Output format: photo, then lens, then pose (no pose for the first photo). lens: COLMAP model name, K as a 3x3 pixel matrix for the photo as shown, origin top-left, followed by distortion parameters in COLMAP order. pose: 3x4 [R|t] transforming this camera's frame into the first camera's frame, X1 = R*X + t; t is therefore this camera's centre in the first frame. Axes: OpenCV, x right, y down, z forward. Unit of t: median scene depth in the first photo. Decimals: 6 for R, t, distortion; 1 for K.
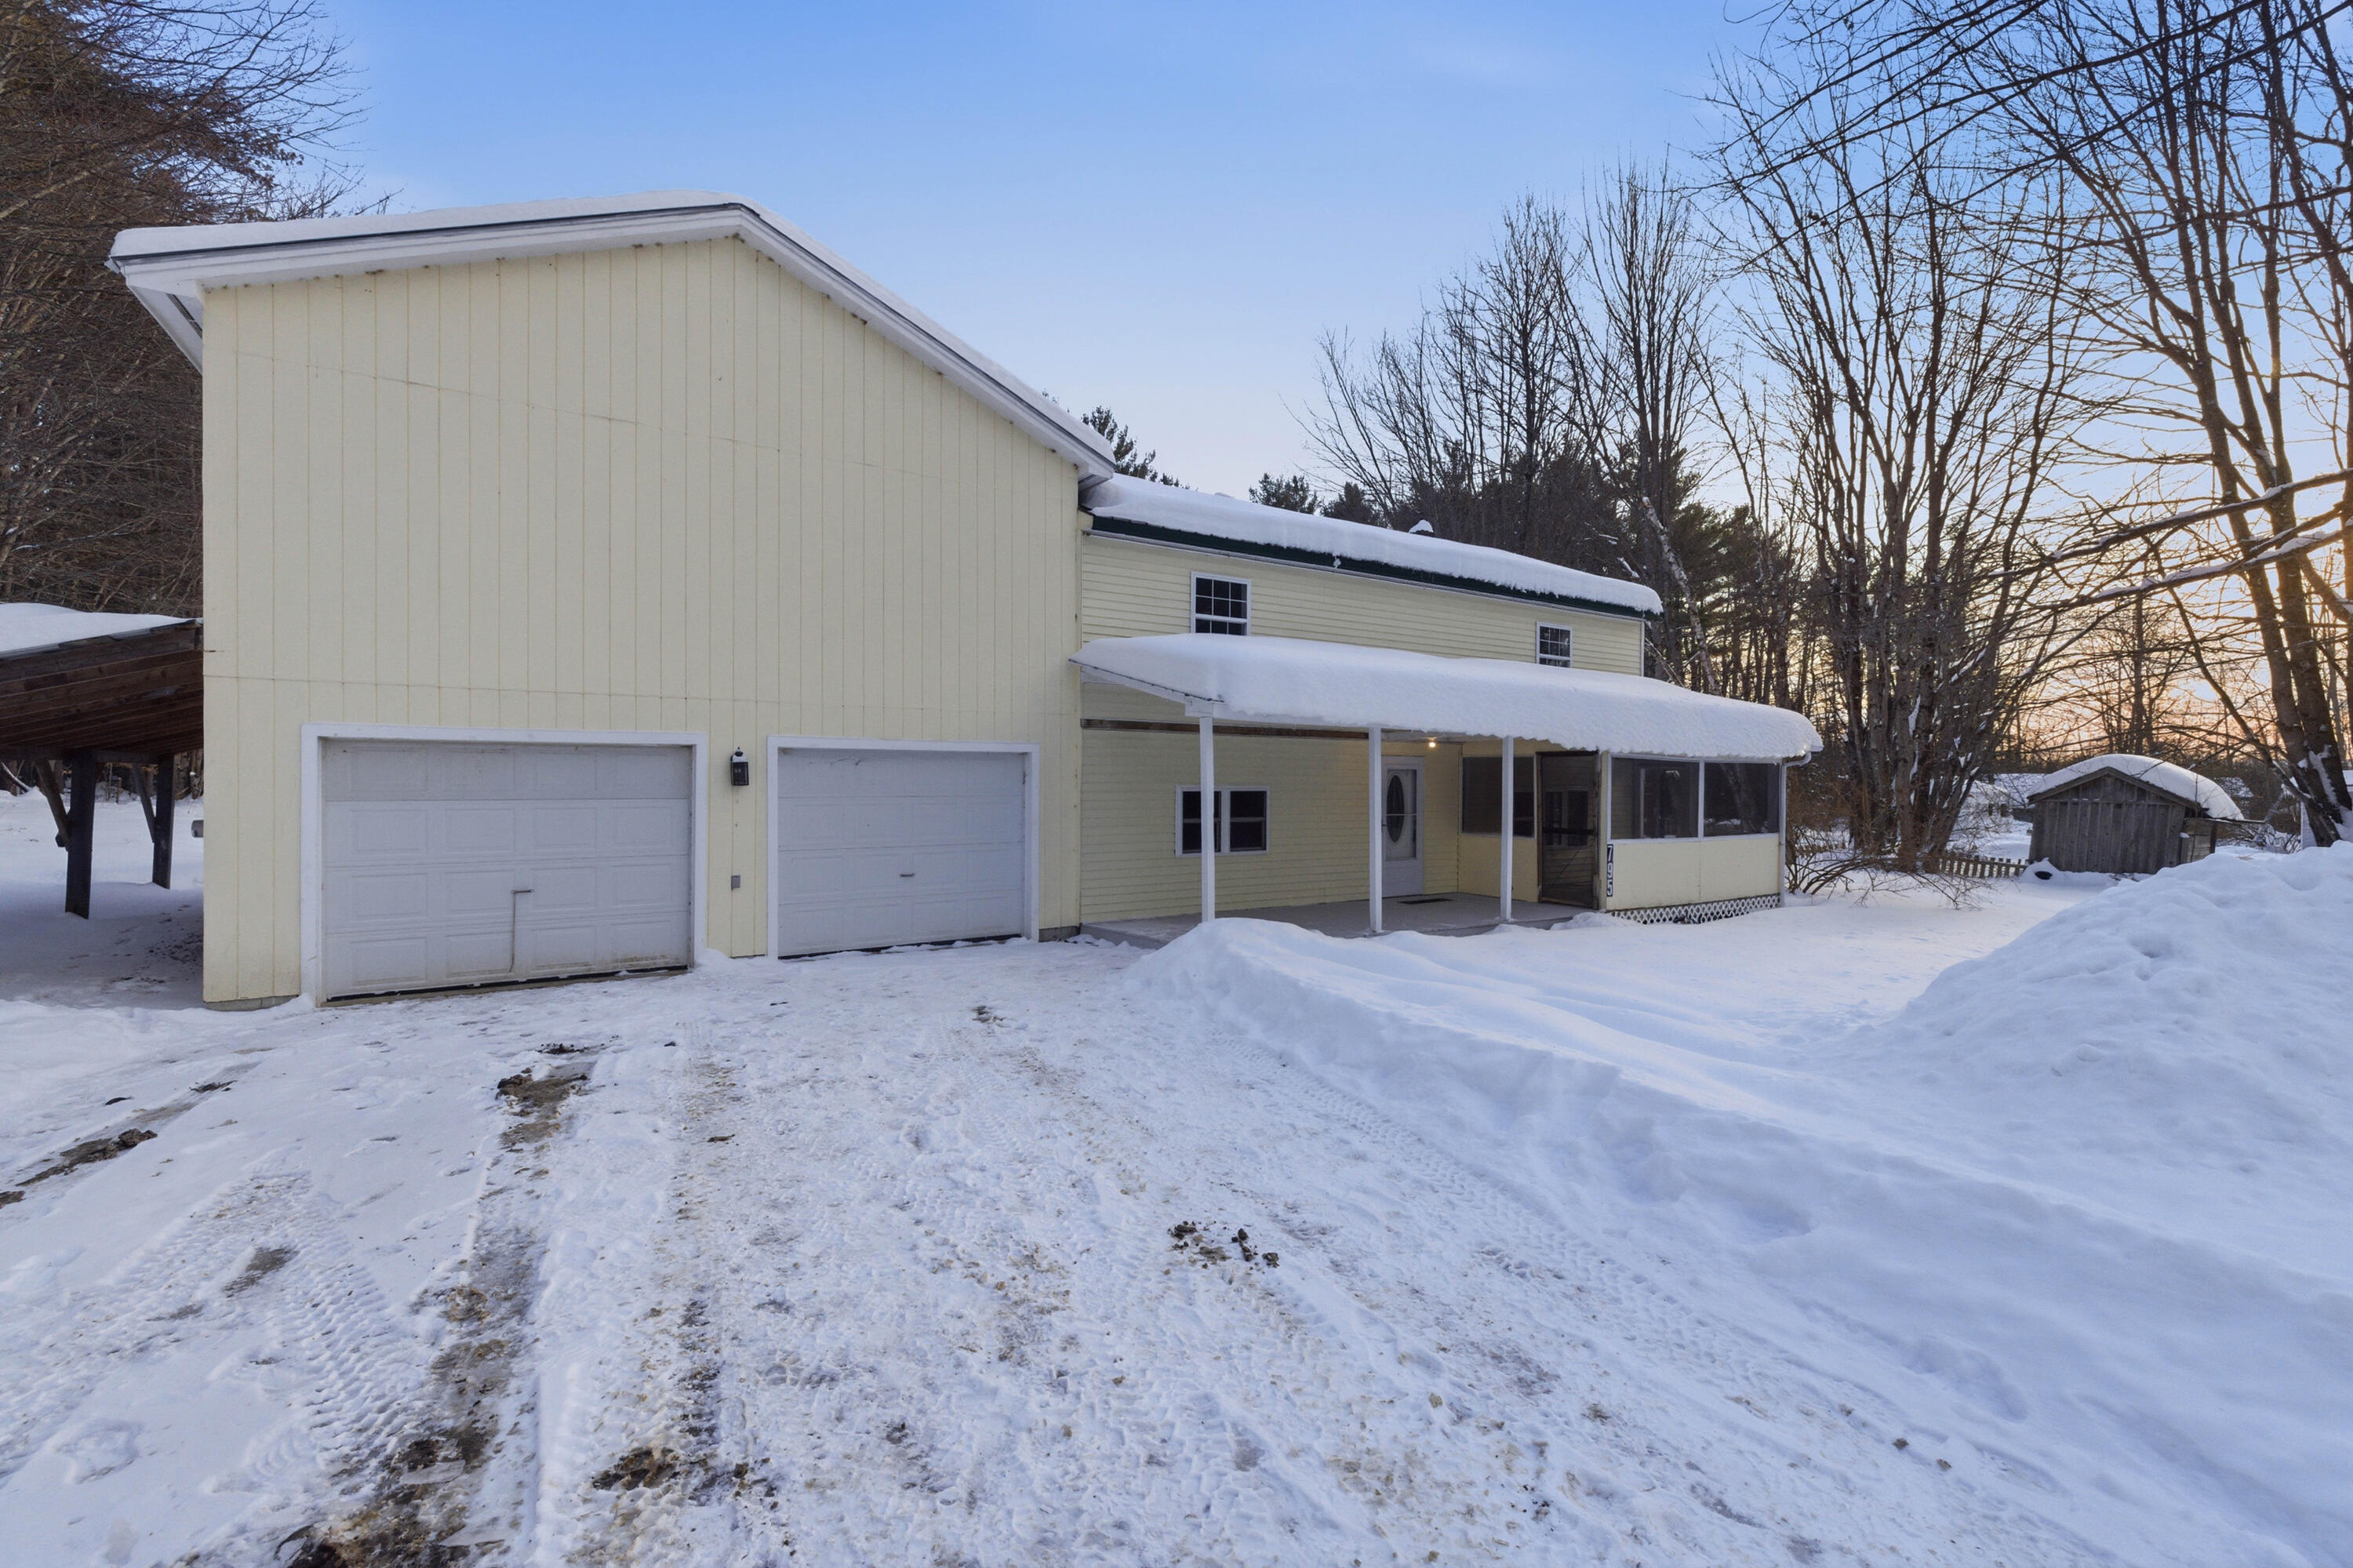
lens RADIAL K [[990.7, 0, 1169.0], [0, 990.7, 780.5], [0, 0, 1]] dist [0.009468, -0.002051]
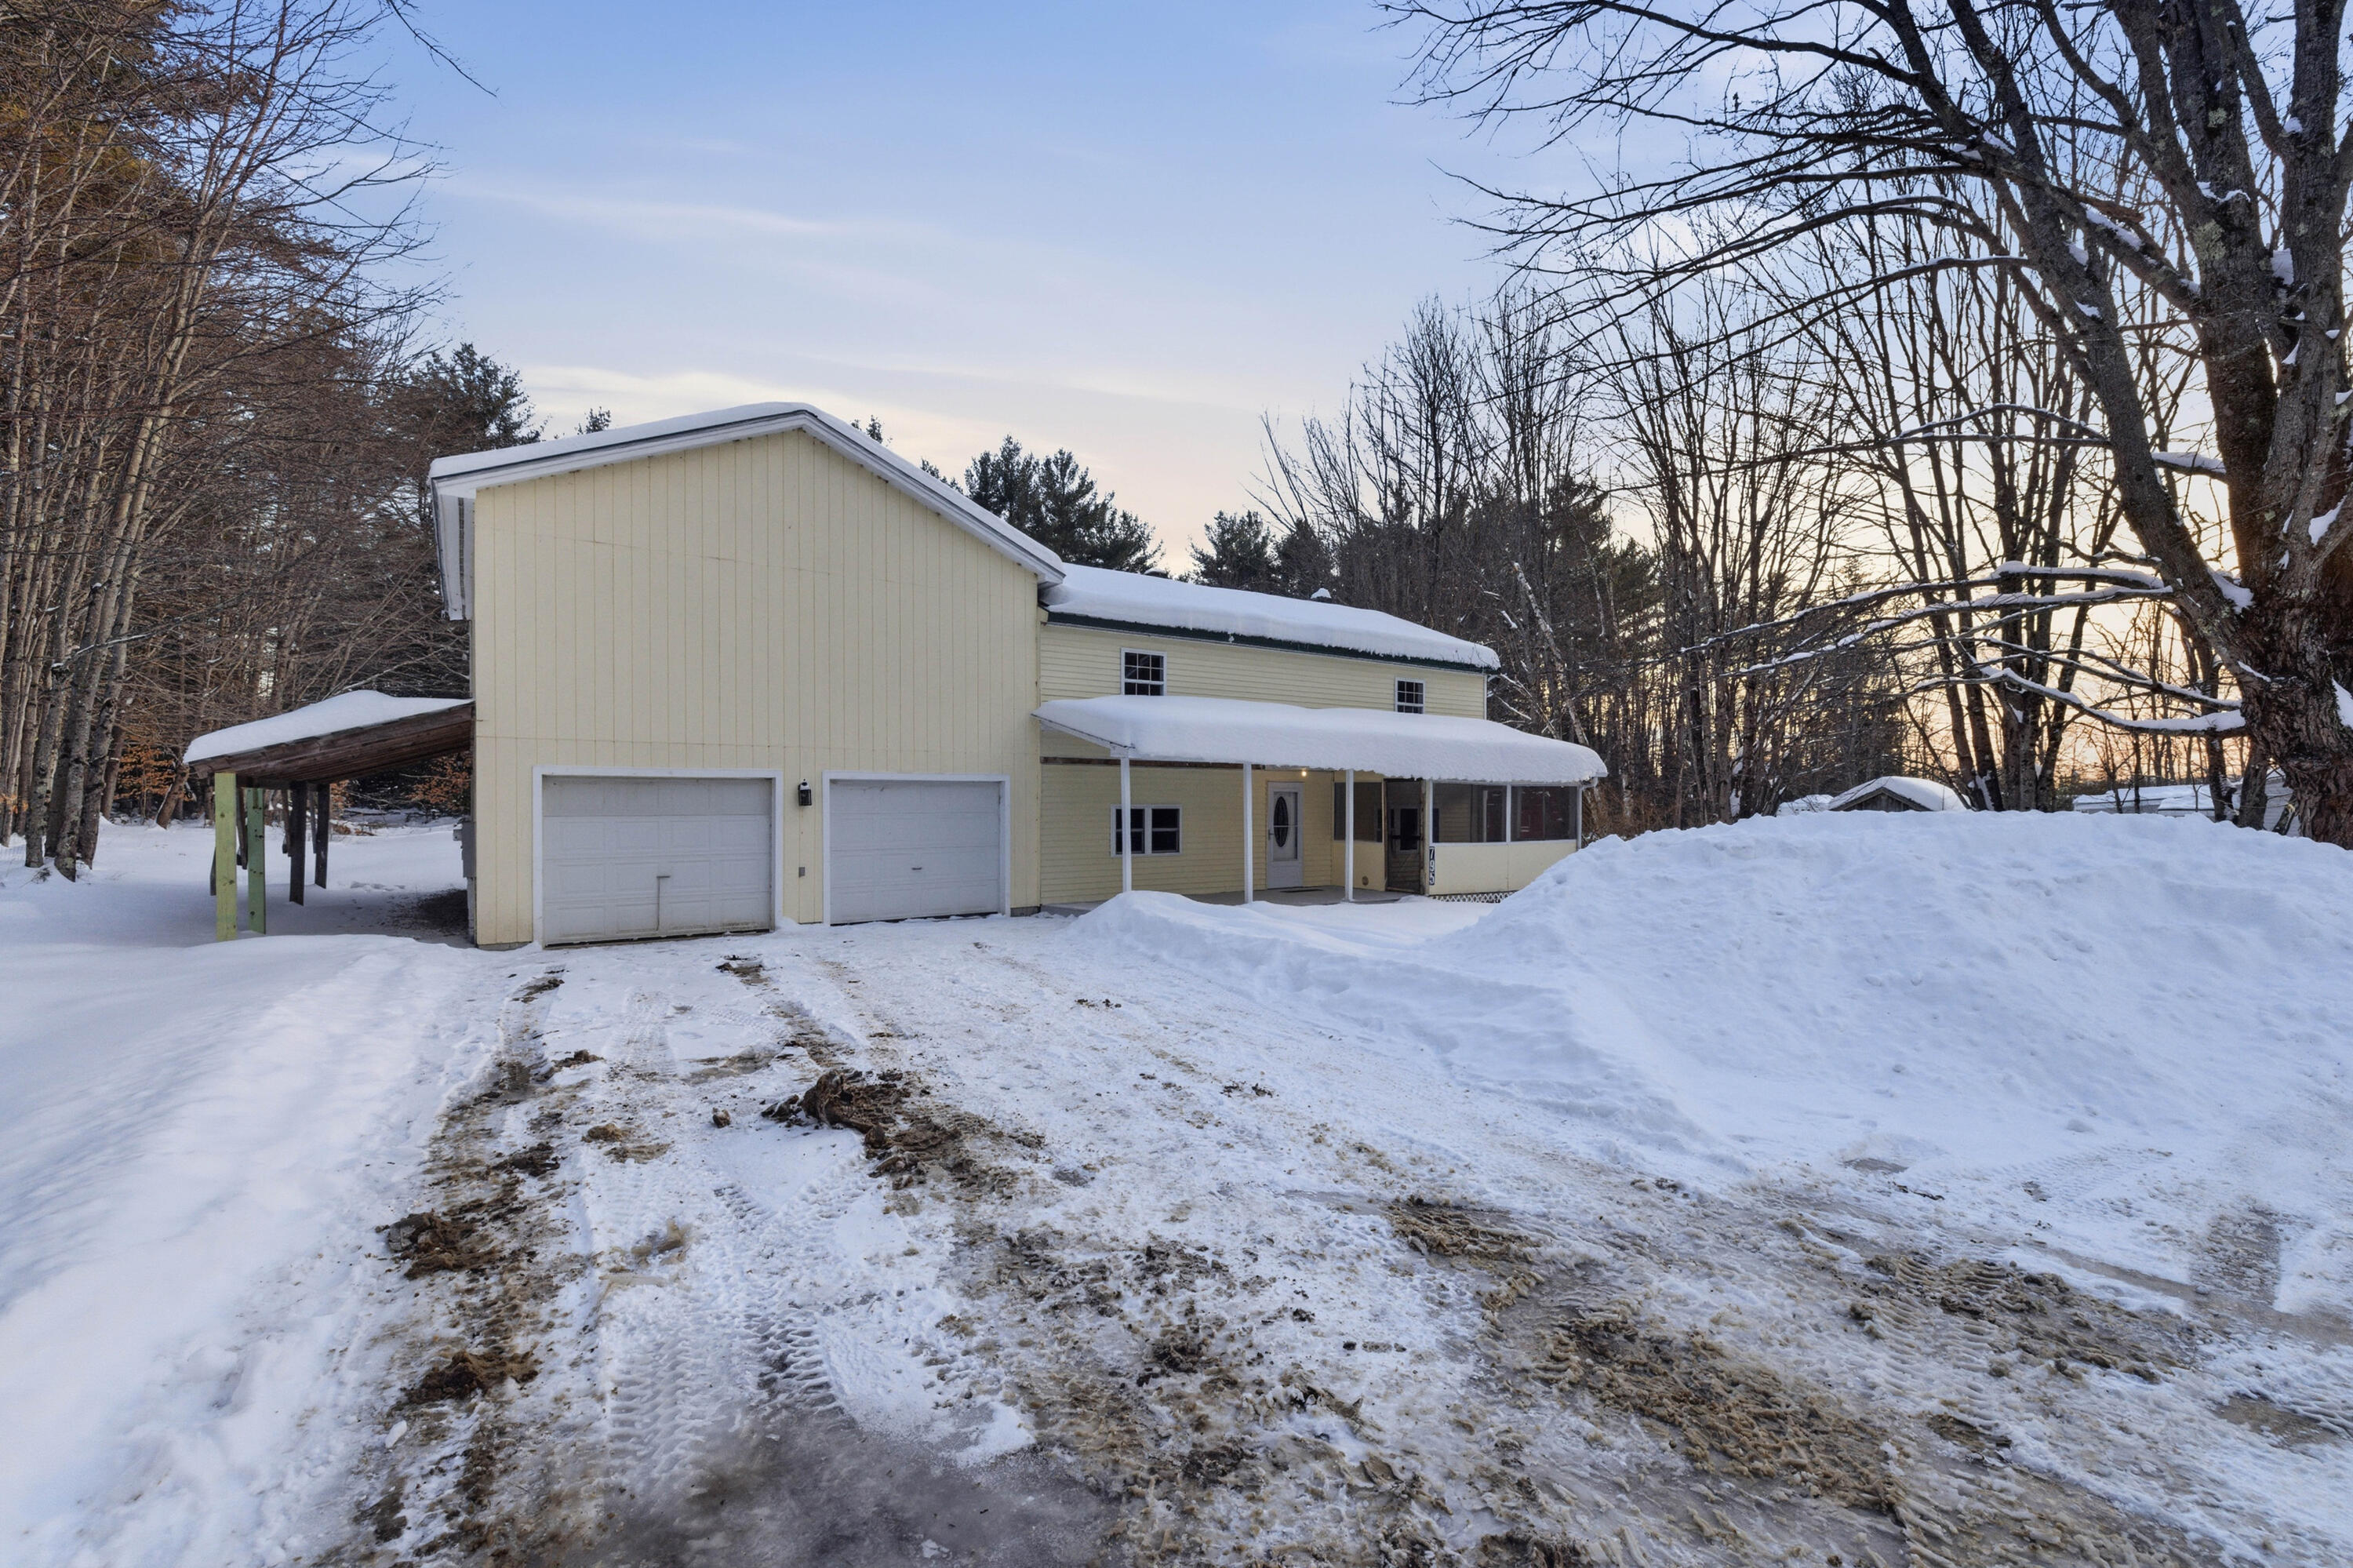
lens RADIAL K [[990.7, 0, 1185.9], [0, 990.7, 800.2], [0, 0, 1]] dist [0.009468, -0.002051]
pose [[0.998683, -0.004947, 0.051063, 0.038980], [0.005081, 0.999984, -0.002490, 0.002549], [-0.051049, 0.002747, 0.998692, -0.354309]]
